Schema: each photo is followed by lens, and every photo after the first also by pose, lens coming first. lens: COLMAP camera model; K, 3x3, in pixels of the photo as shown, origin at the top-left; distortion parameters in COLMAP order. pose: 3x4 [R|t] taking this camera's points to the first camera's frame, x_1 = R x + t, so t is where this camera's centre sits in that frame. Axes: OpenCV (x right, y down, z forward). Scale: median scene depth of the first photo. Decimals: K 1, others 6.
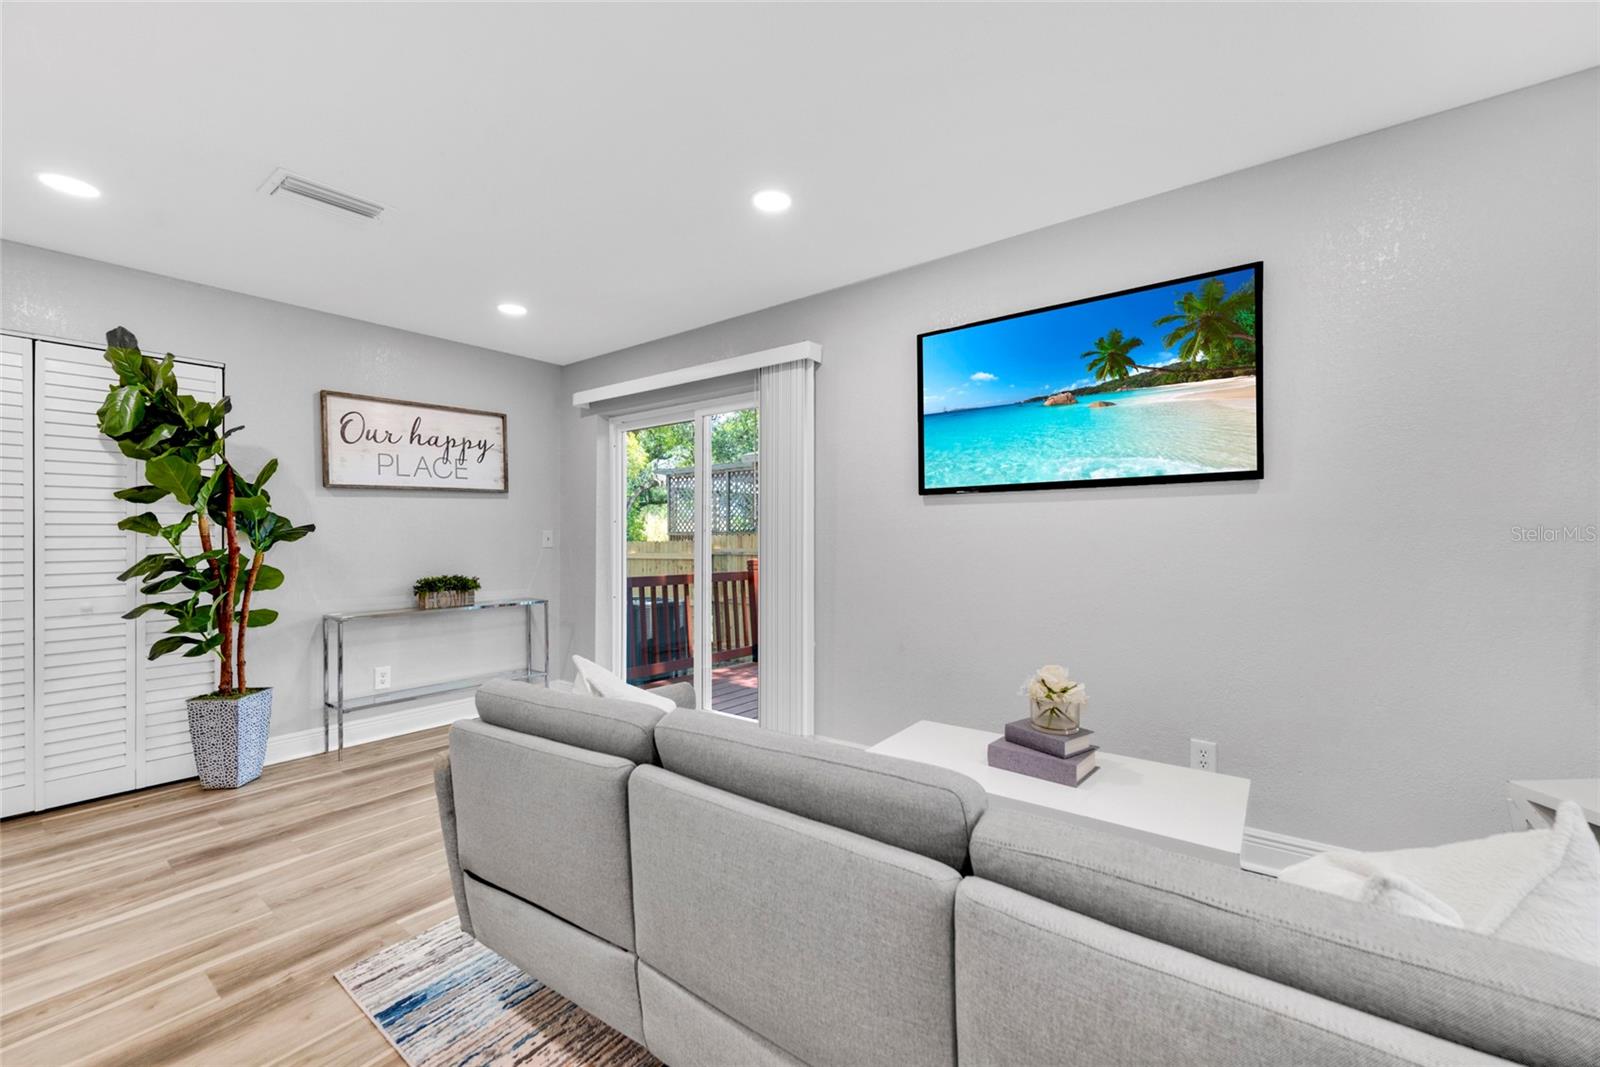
lens RADIAL K [[638.8, 0, 777.0], [0, 638.8, 511.7], [0, 0, 1]] dist [0.000032, -0.000405]
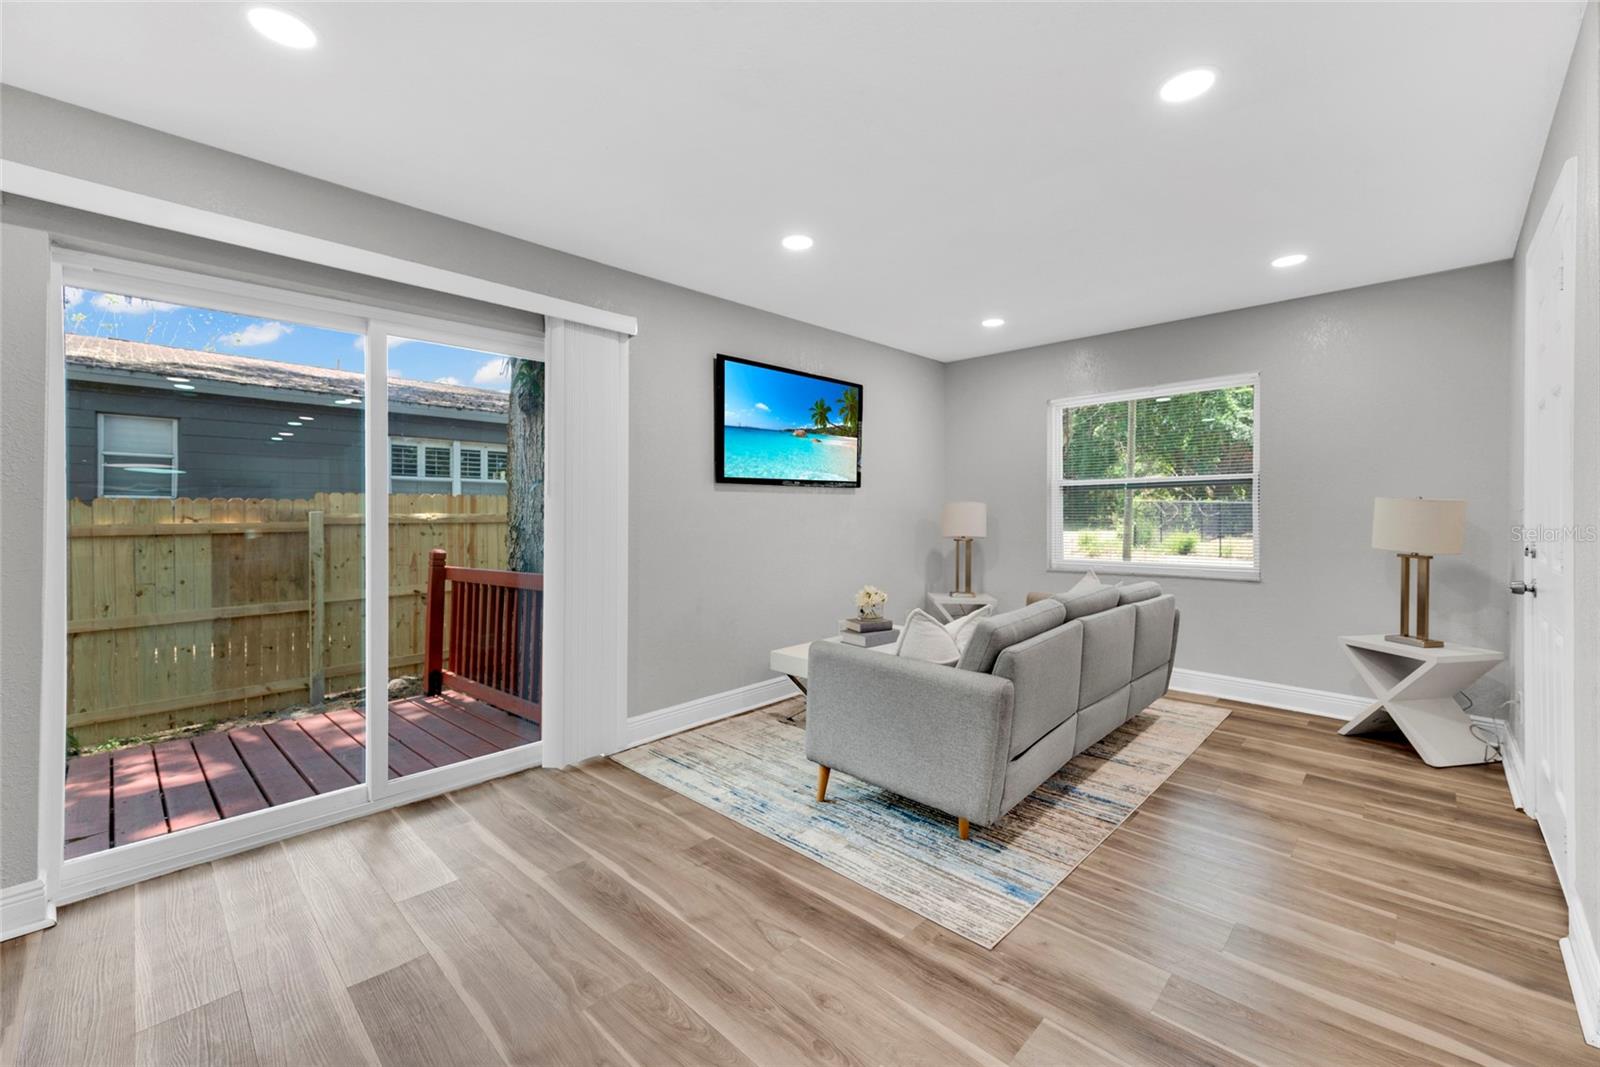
lens RADIAL K [[638.8, 0, 813.0], [0, 638.8, 518.7], [0, 0, 1]] dist [0.000032, -0.000405]
pose [[0.128814, -0.006125, 0.991650, -1.195337], [-0.003662, 0.999971, 0.006652, 0.028869], [-0.991662, -0.004488, 0.128788, 0.798620]]
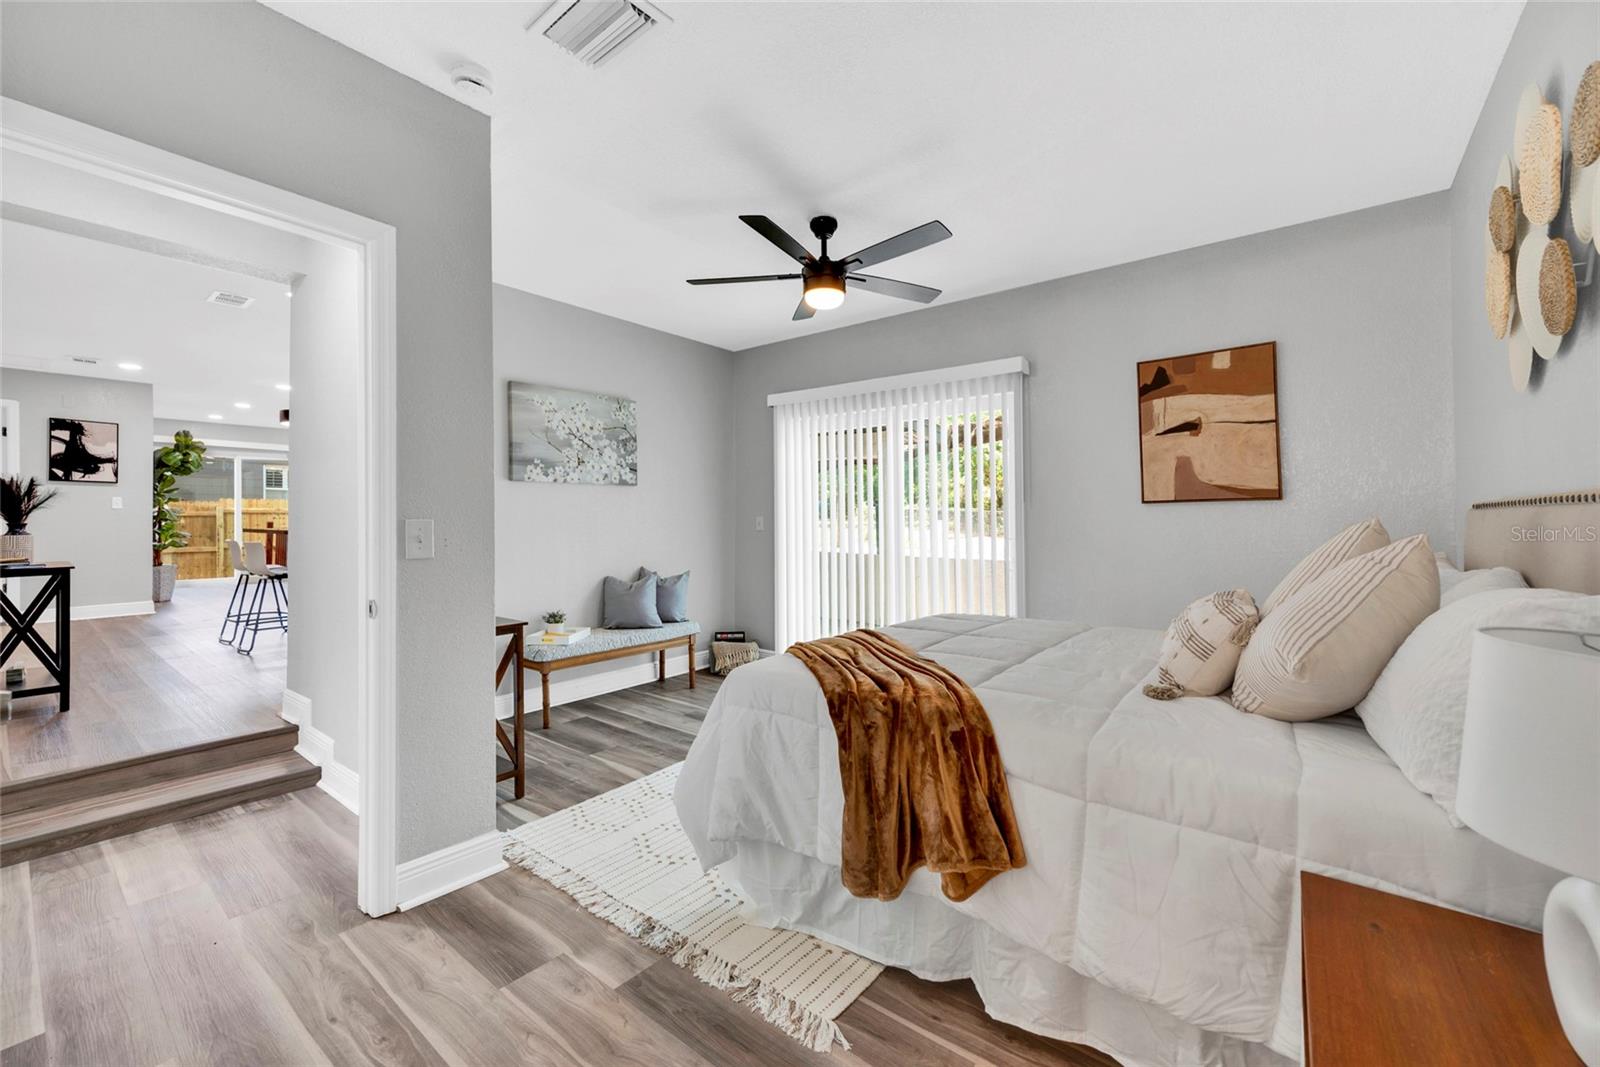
lens RADIAL K [[638.8, 0, 790.8], [0, 638.8, 524.6], [0, 0, 1]] dist [0.000032, -0.000405]
pose [[0.055211, -0.005343, 0.998460, -4.125807], [-0.008637, 0.999946, 0.005829, 0.103678], [-0.998437, -0.008946, 0.055162, -2.102917]]
